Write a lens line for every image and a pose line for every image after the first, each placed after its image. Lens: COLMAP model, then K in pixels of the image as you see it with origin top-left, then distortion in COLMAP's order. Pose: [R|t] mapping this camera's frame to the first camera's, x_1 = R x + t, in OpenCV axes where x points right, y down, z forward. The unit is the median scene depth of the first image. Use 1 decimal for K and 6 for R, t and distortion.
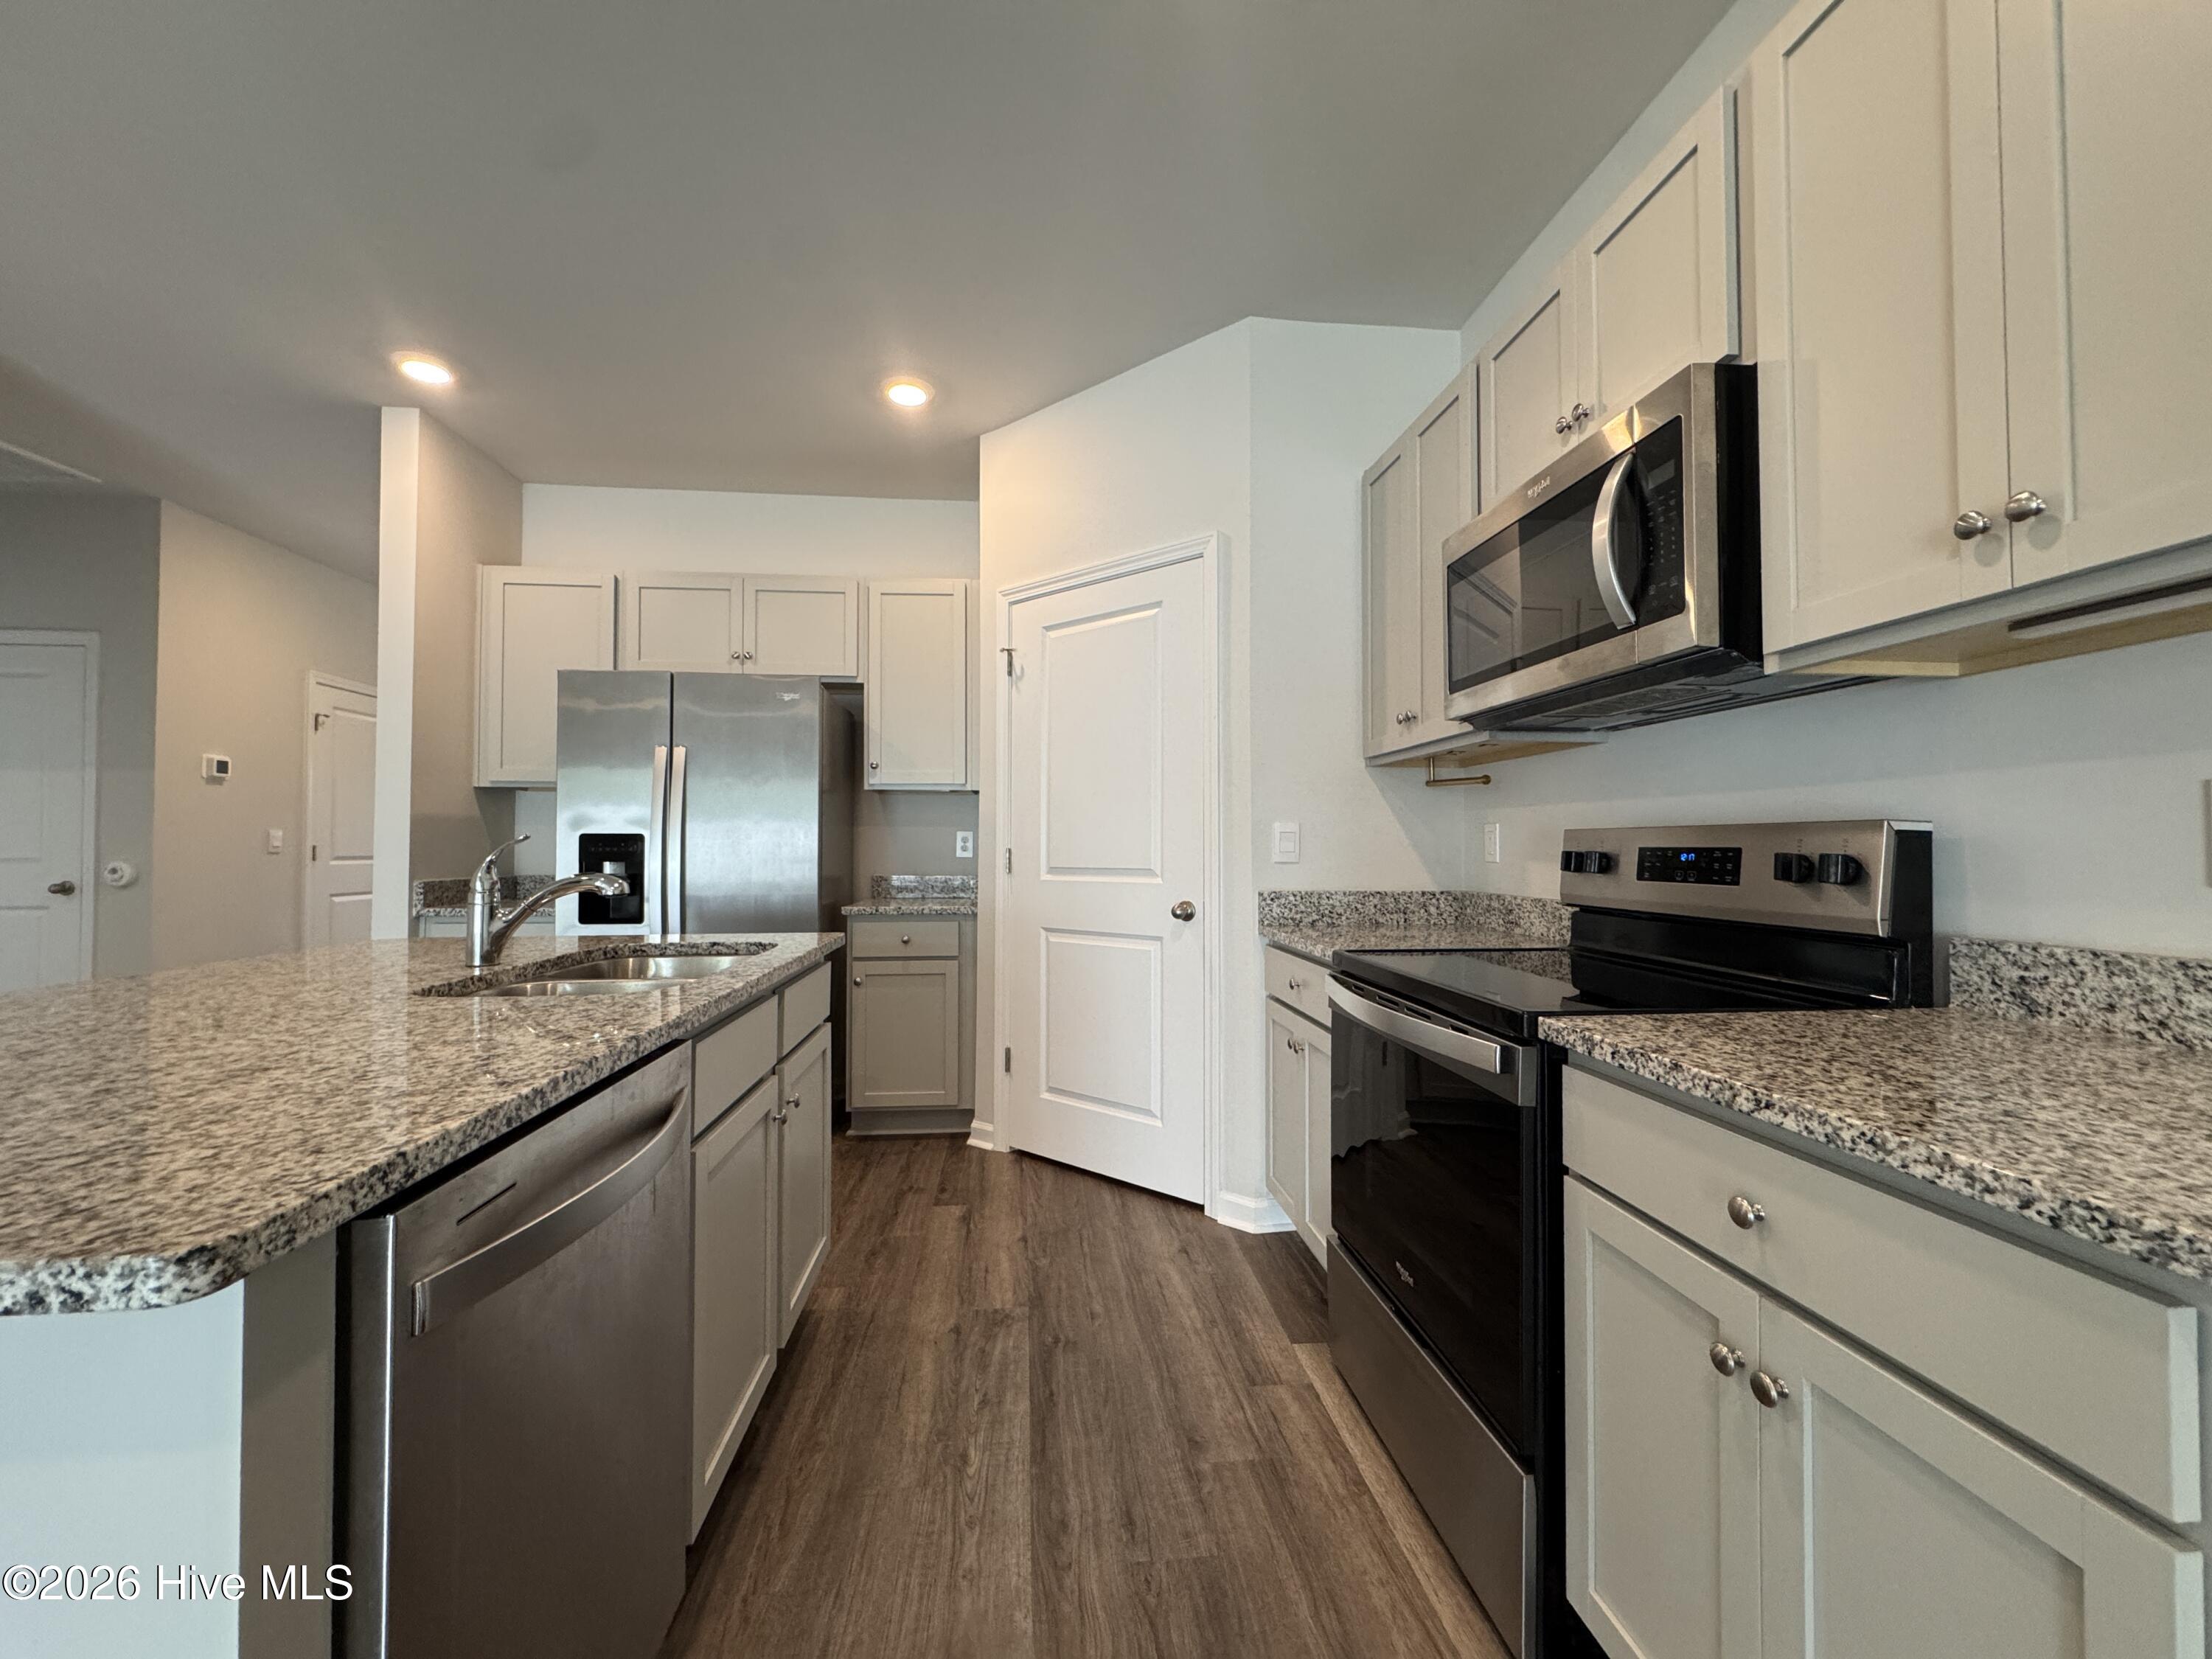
lens RADIAL K [[882.6, 0, 1107.6], [0, 882.6, 837.2], [0, 0, 1]] dist [-0.005487, 0.000578]
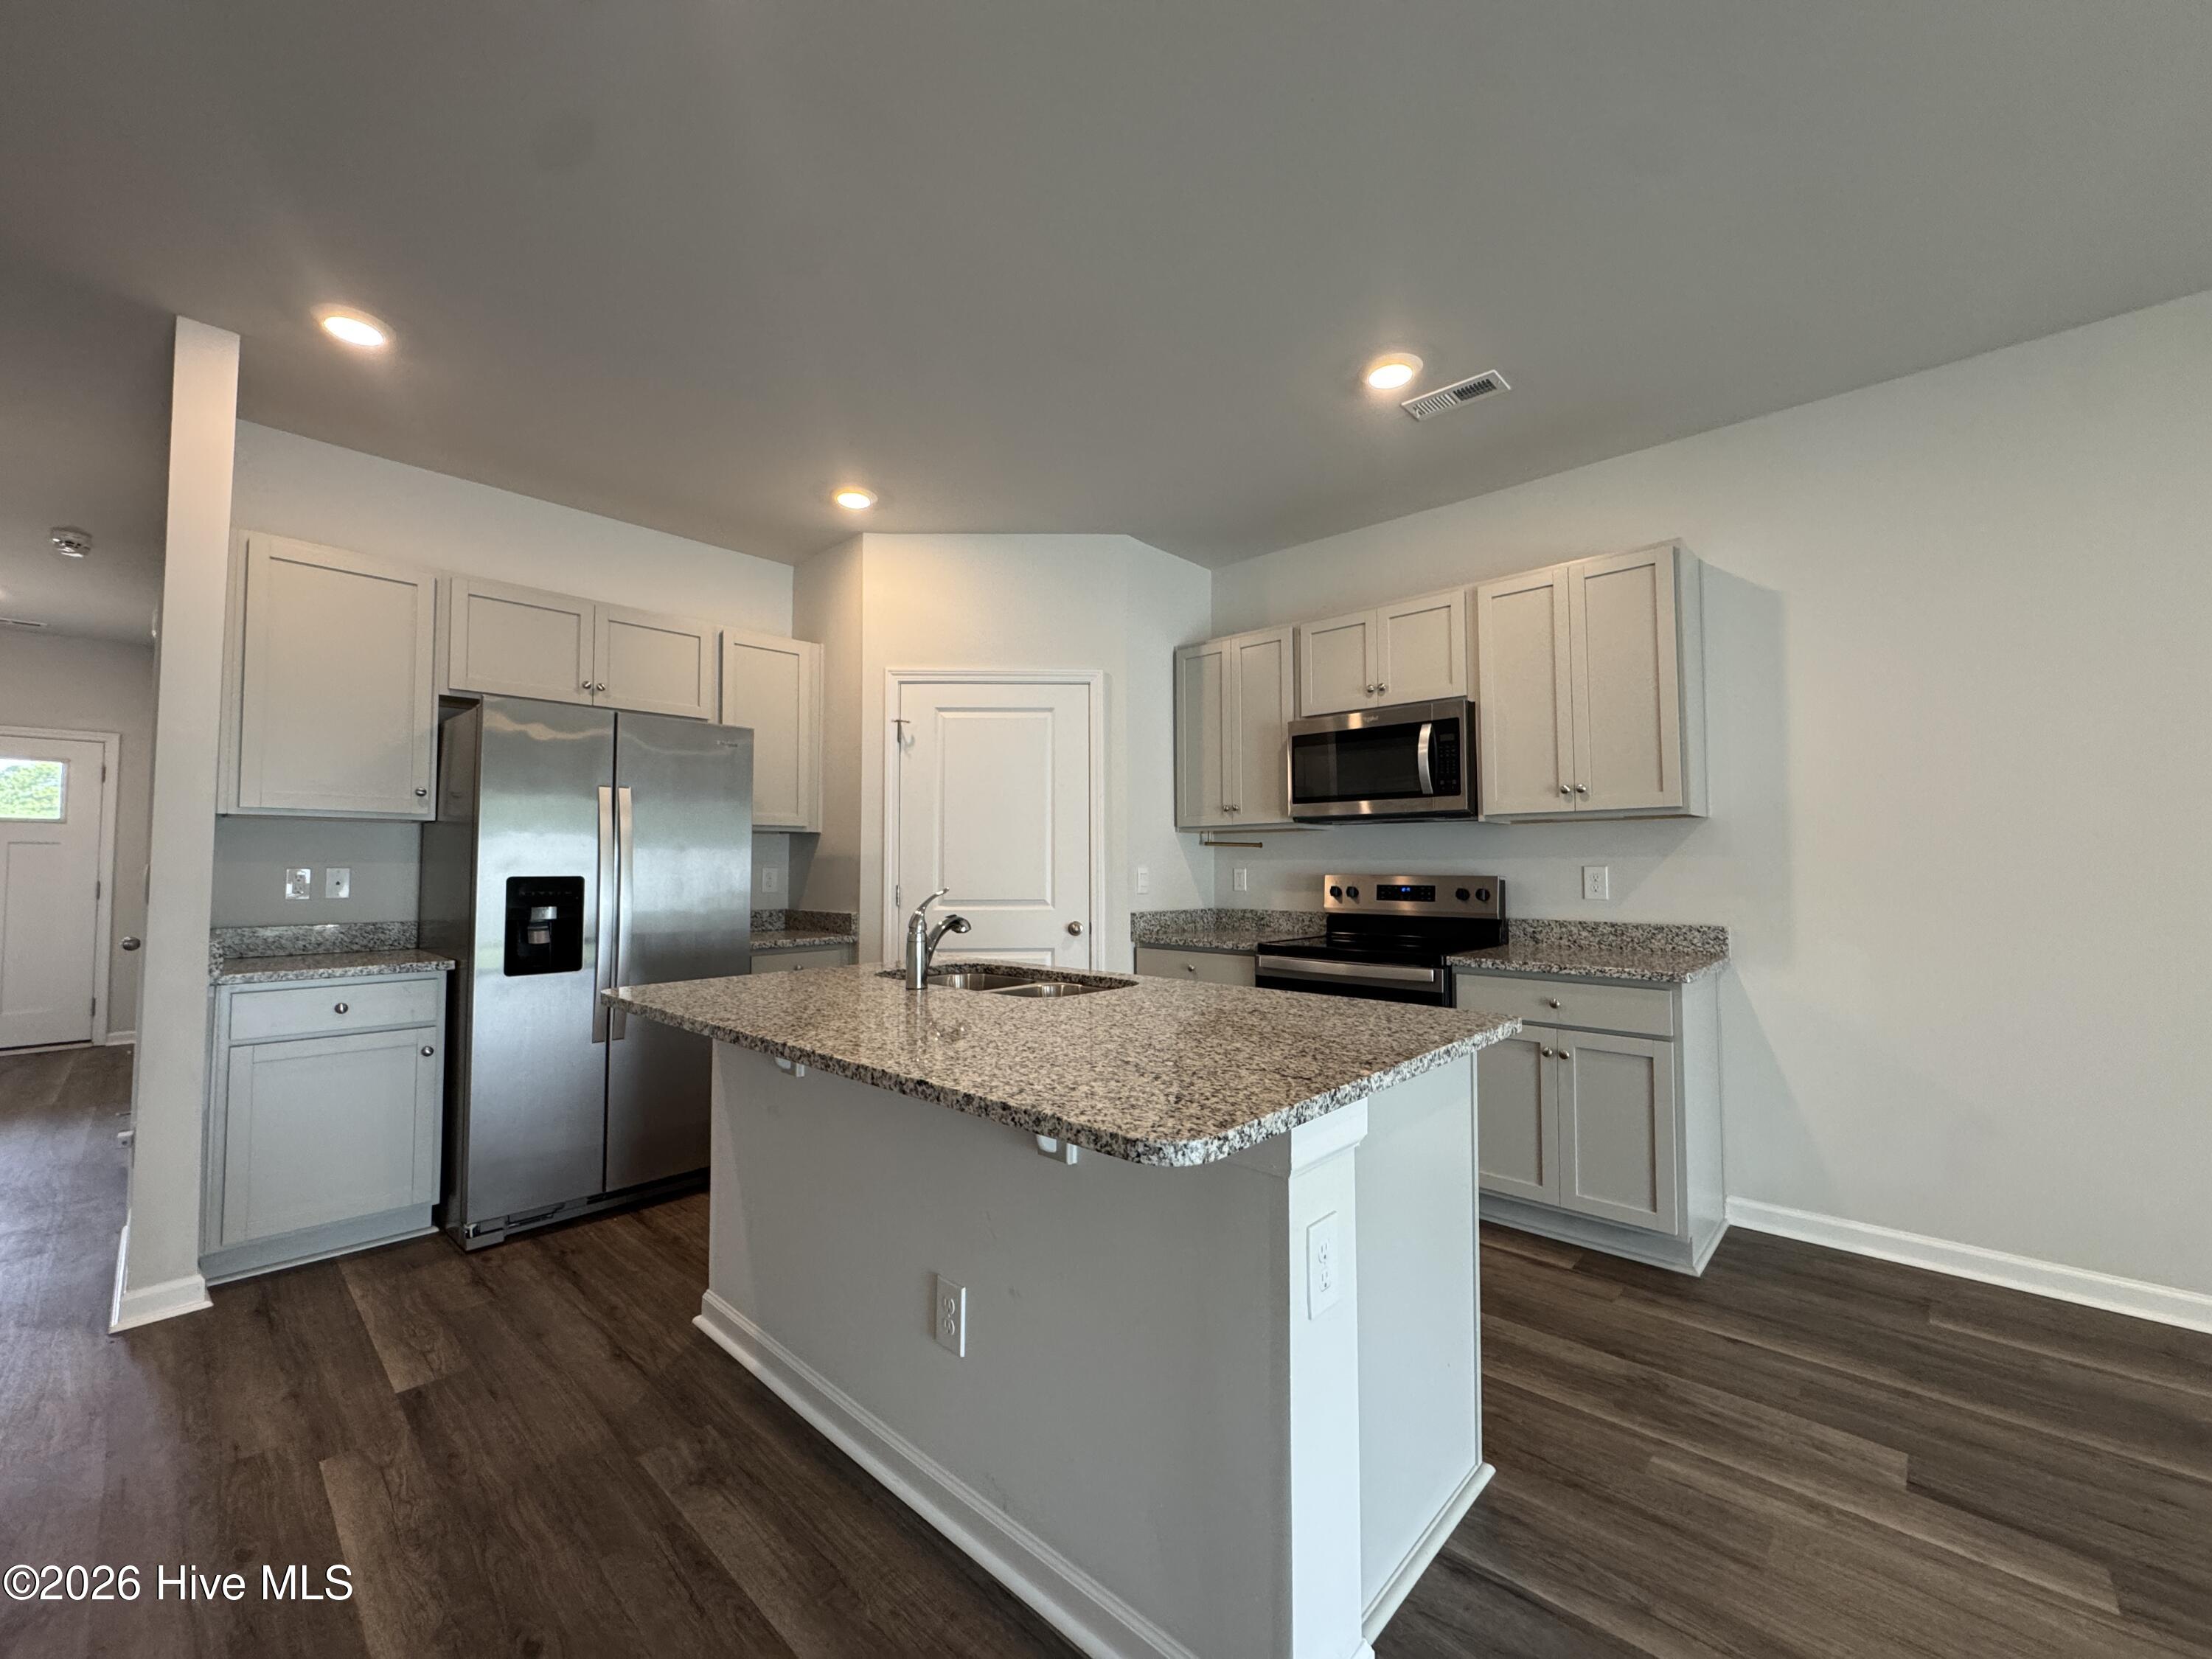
lens RADIAL K [[882.6, 0, 1104.2], [0, 882.6, 833.9], [0, 0, 1]] dist [-0.005487, 0.000578]
pose [[0.748269, 0.023637, 0.662974, -0.844069], [-0.006471, 0.999578, -0.028336, -0.030145], [-0.663363, 0.016913, 0.748106, -0.106729]]
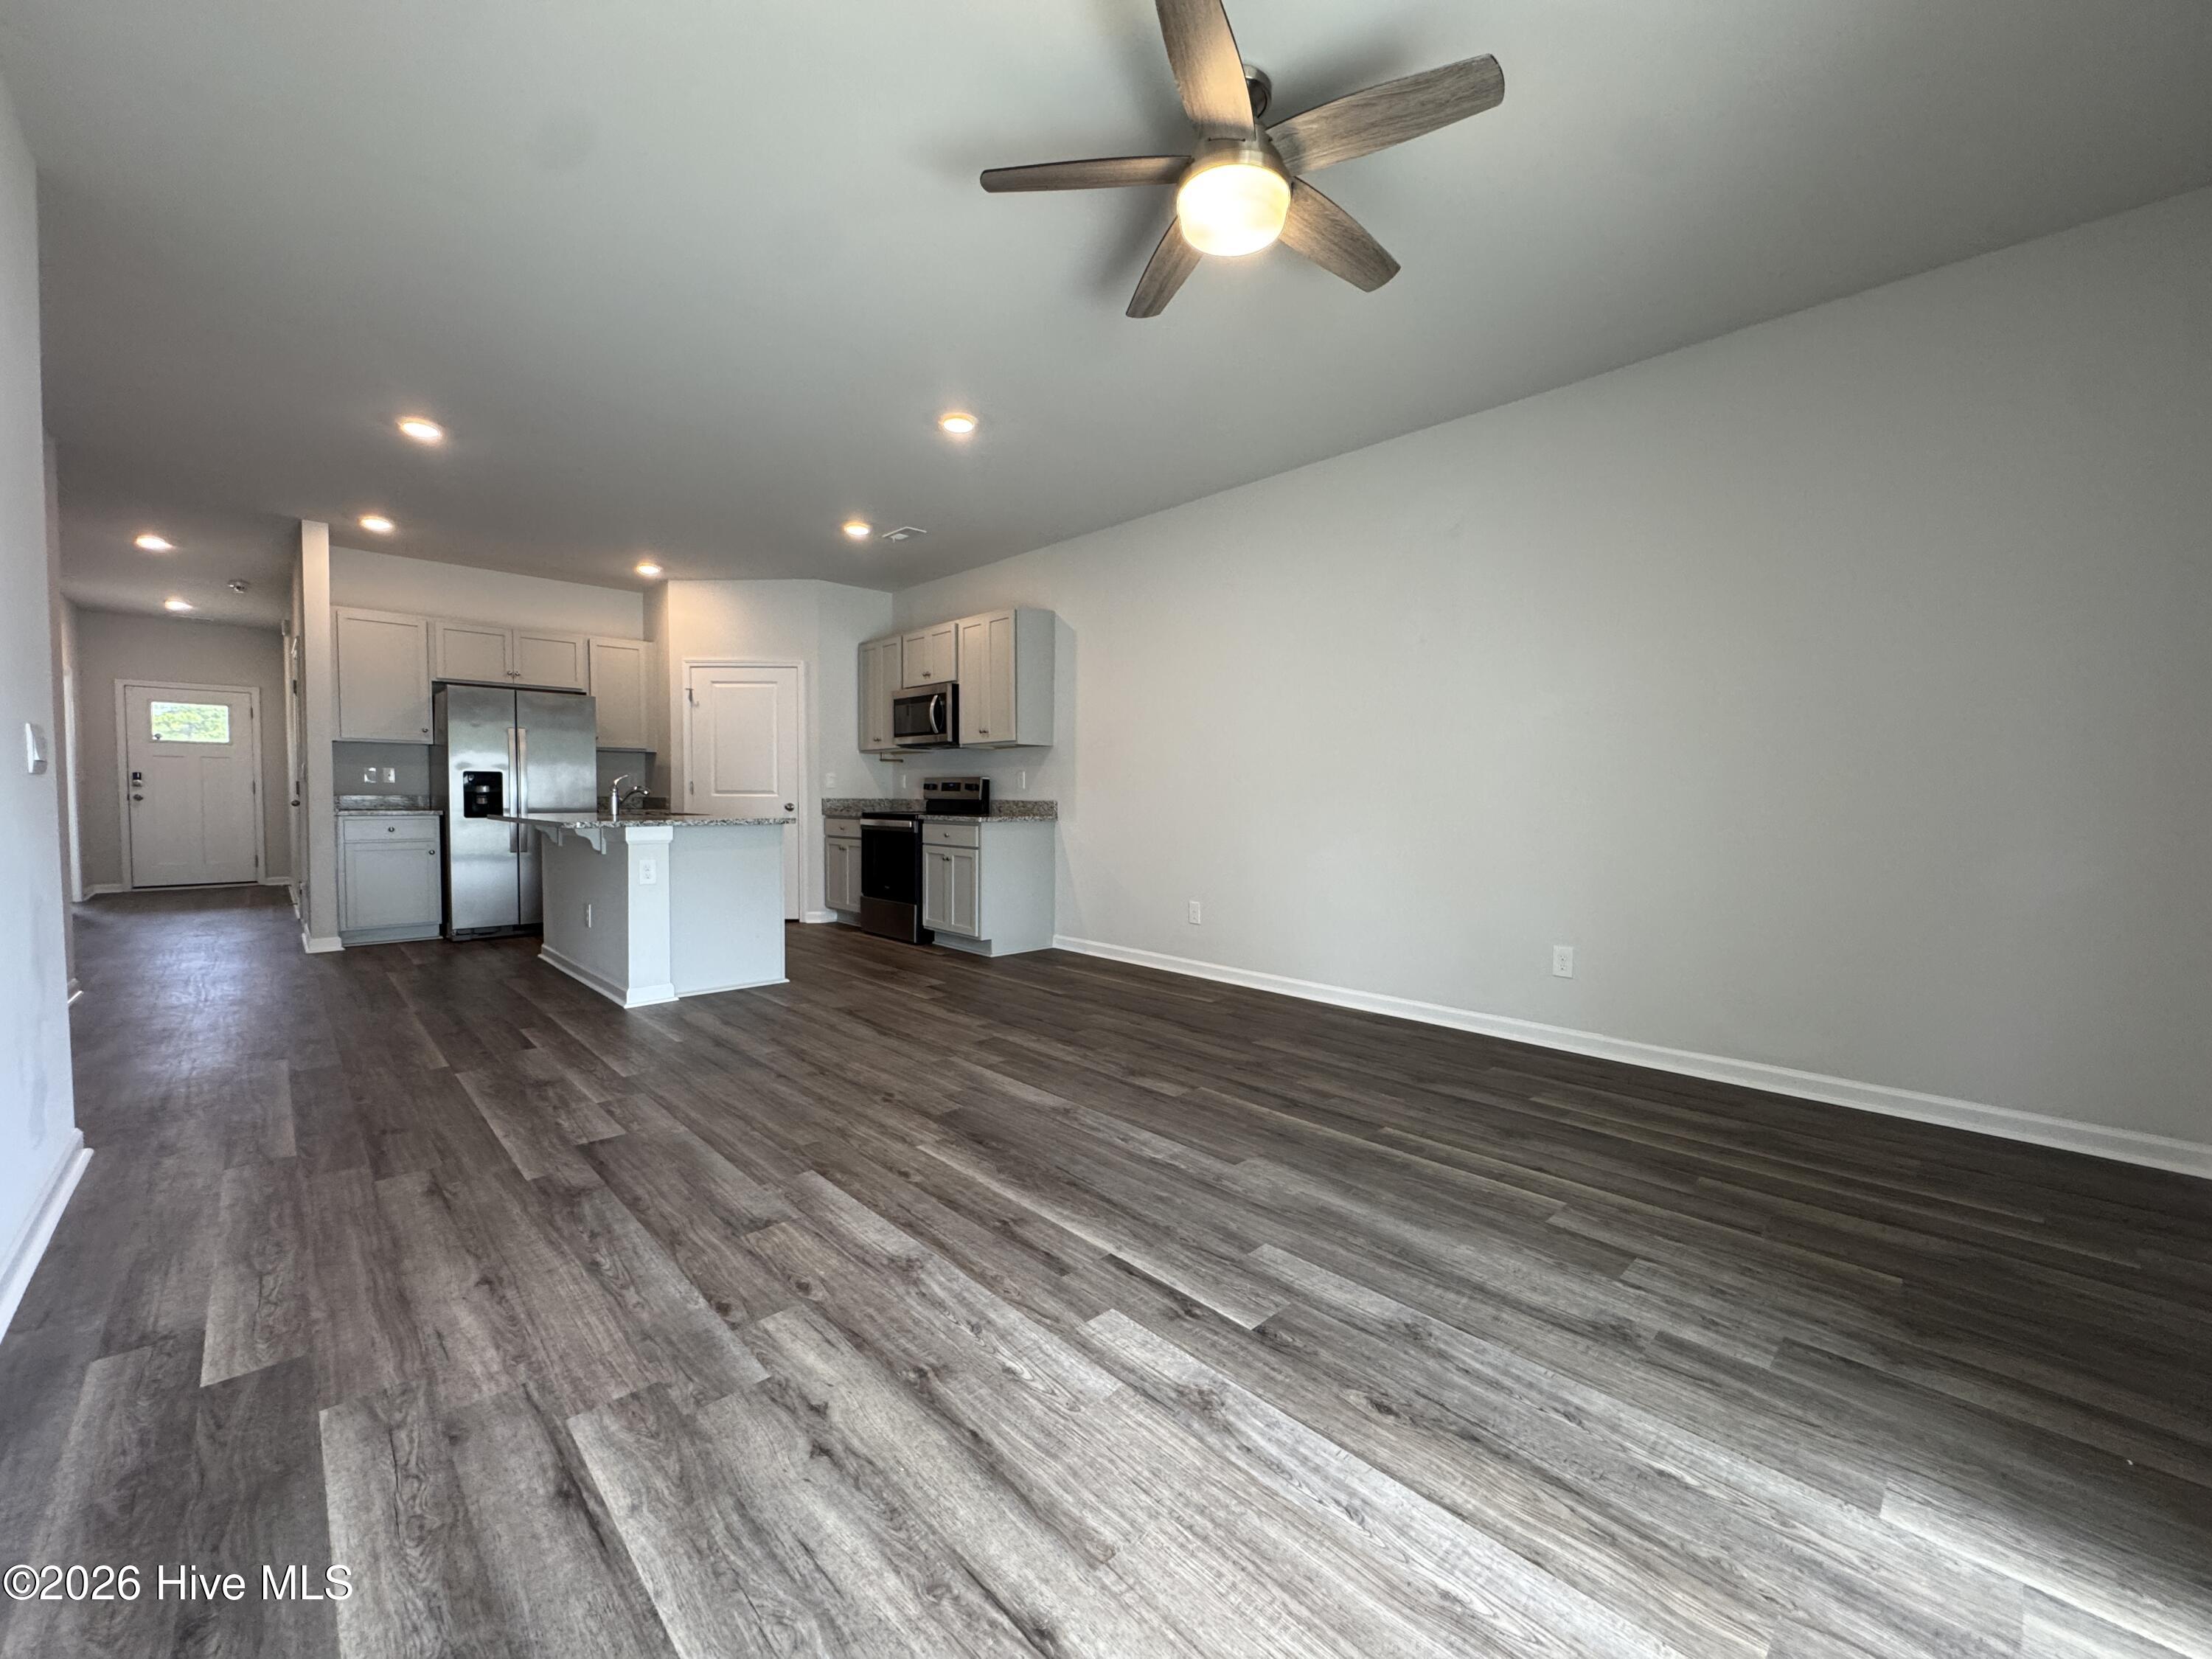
lens RADIAL K [[882.6, 0, 1106.5], [0, 882.6, 833.6], [0, 0, 1]] dist [-0.005487, 0.000578]
pose [[0.783231, -0.023153, 0.621299, -0.793098], [-0.013745, 0.998417, 0.054533, 0.008866], [-0.621579, -0.051251, 0.781673, -1.588792]]
